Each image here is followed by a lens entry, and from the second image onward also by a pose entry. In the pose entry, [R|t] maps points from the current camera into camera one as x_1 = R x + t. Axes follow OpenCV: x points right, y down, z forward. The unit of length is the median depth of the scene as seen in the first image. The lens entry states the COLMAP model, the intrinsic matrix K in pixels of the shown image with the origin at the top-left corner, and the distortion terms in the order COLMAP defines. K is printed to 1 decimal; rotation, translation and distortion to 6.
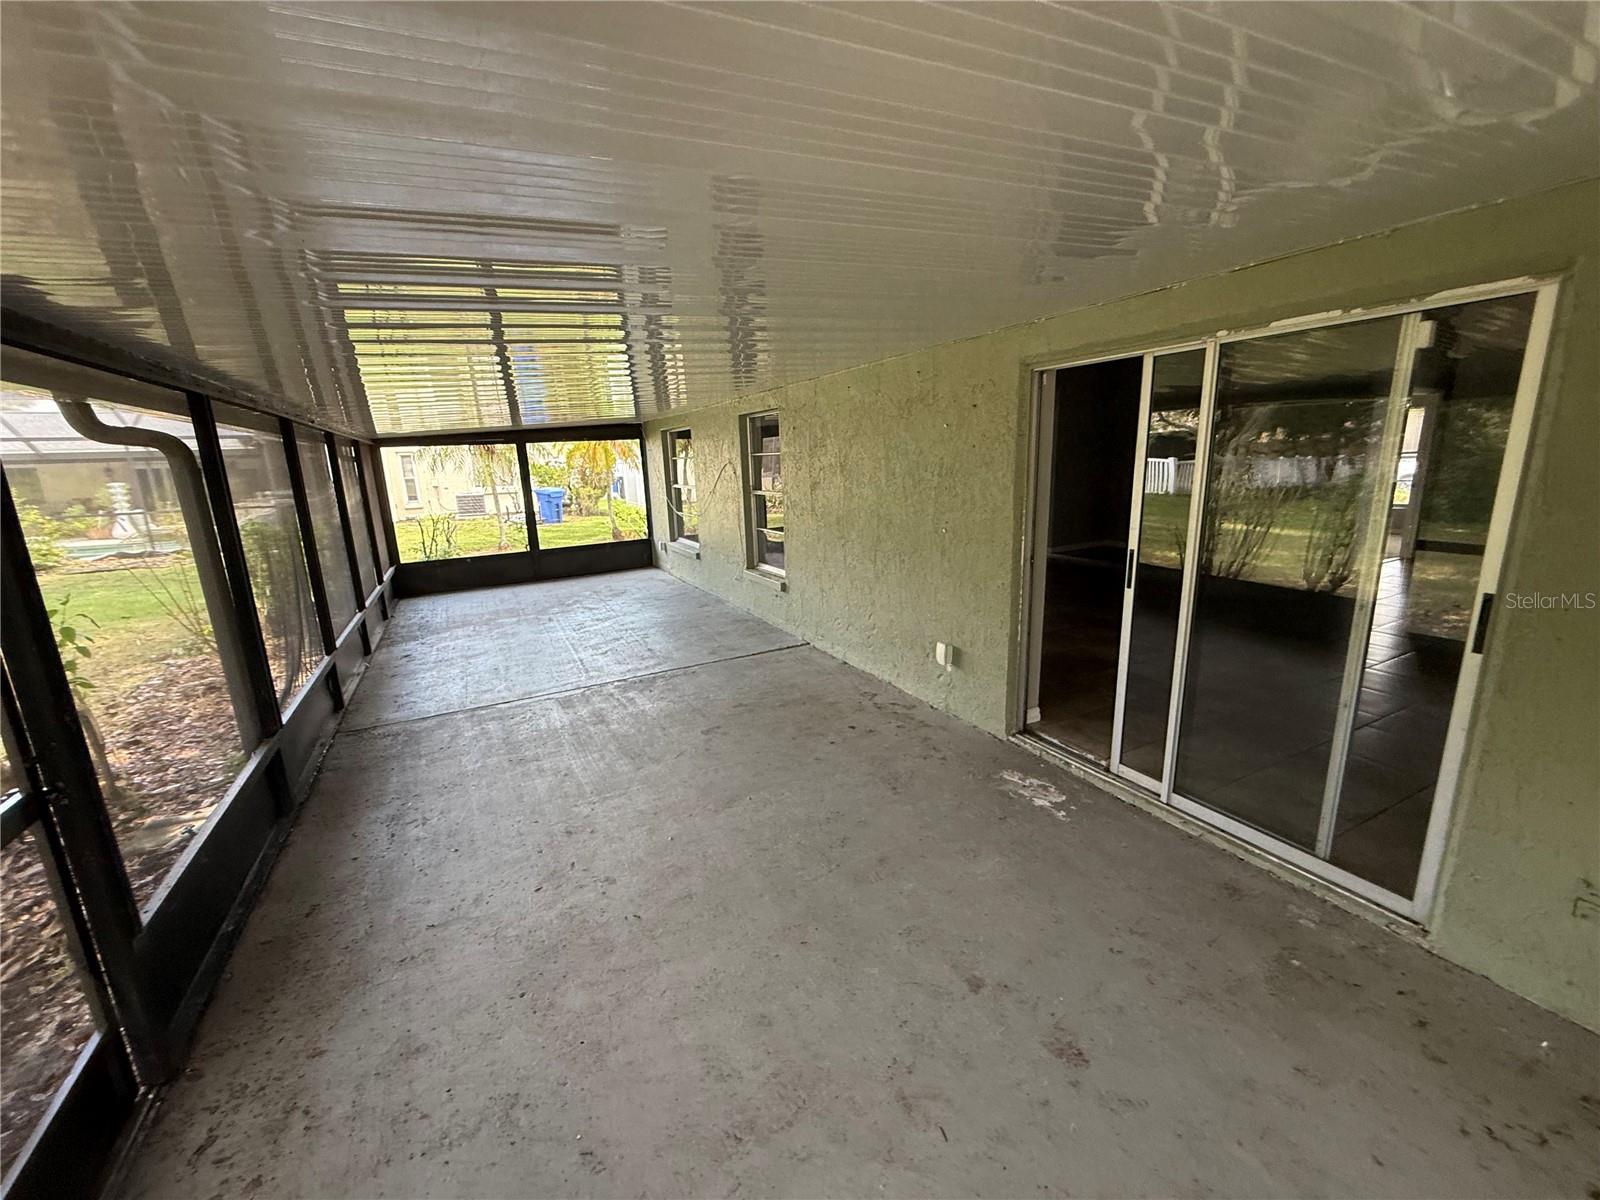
lens RADIAL K [[639.9, 0, 793.0], [0, 639.9, 598.7], [0, 0, 1]] dist [0.002780, 0.000630]
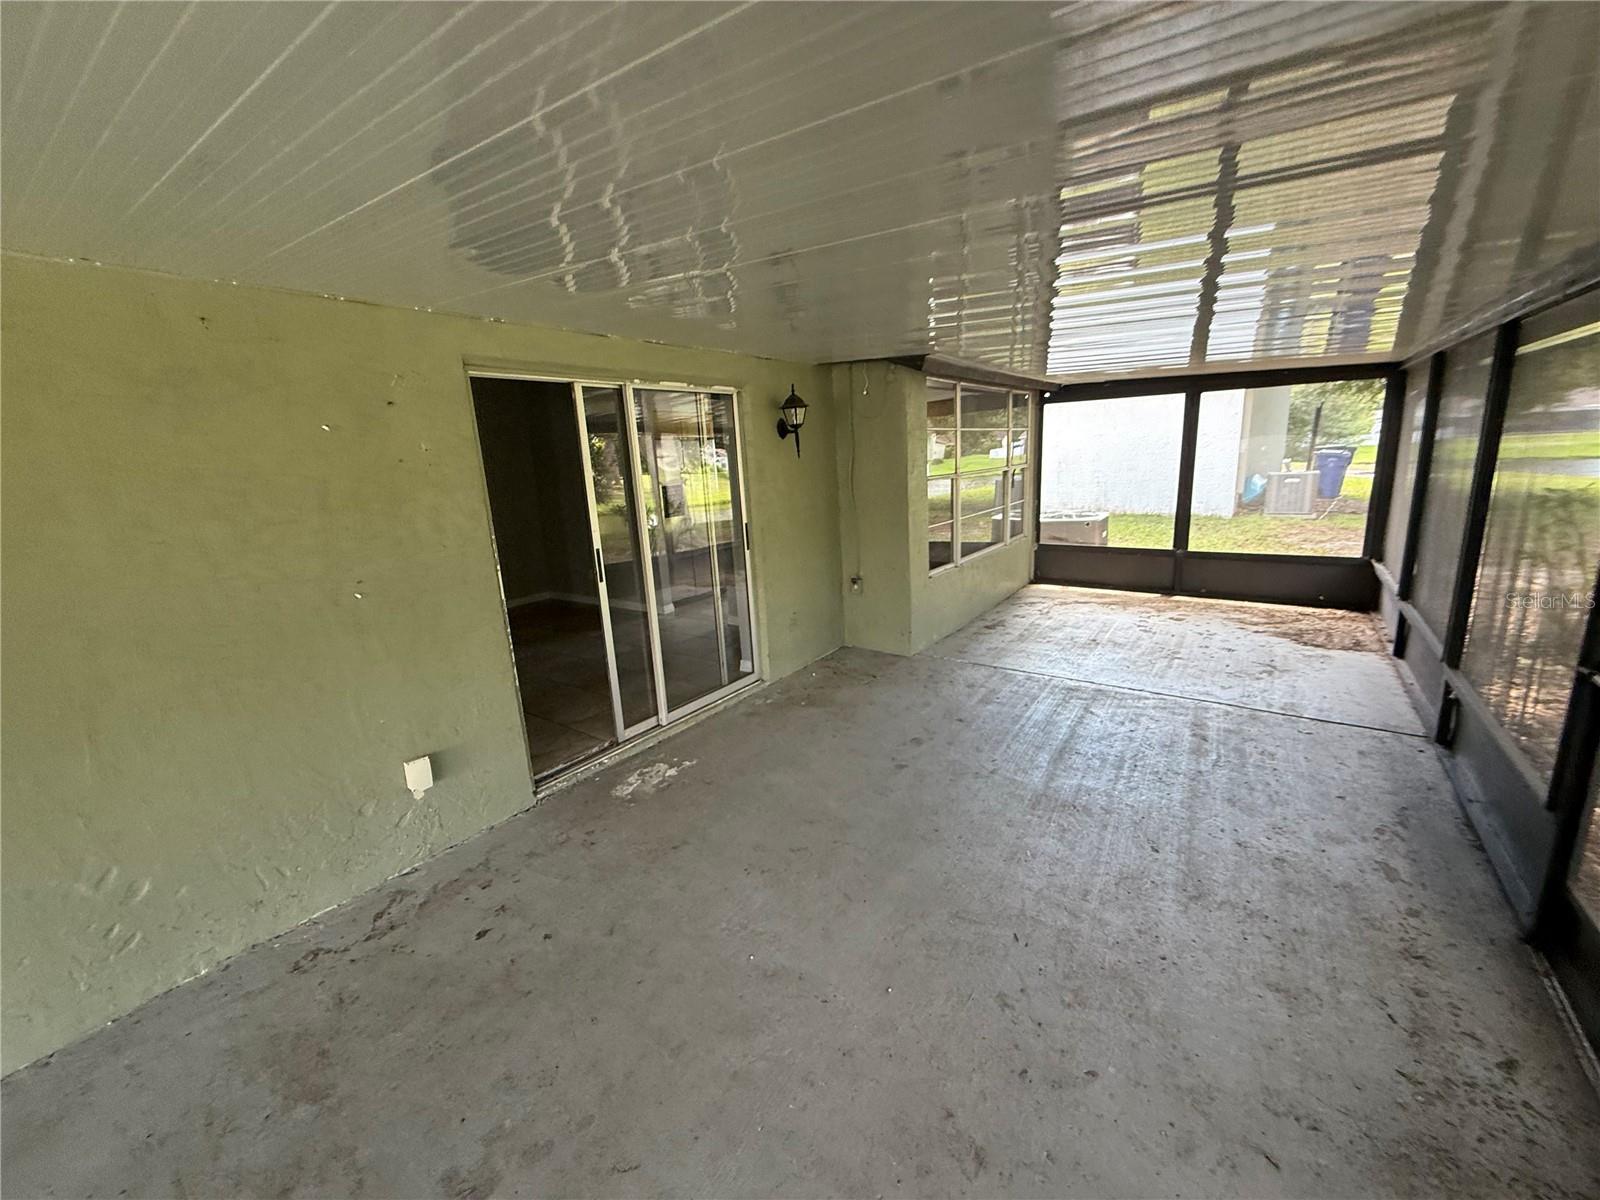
lens RADIAL K [[639.9, 0, 796.4], [0, 639.9, 603.6], [0, 0, 1]] dist [0.002780, 0.000630]
pose [[-0.453635, -0.141490, 0.879884, -0.676256], [0.260021, 0.923343, 0.282536, -0.220523], [-0.852411, 0.356956, -0.382070, 1.174560]]
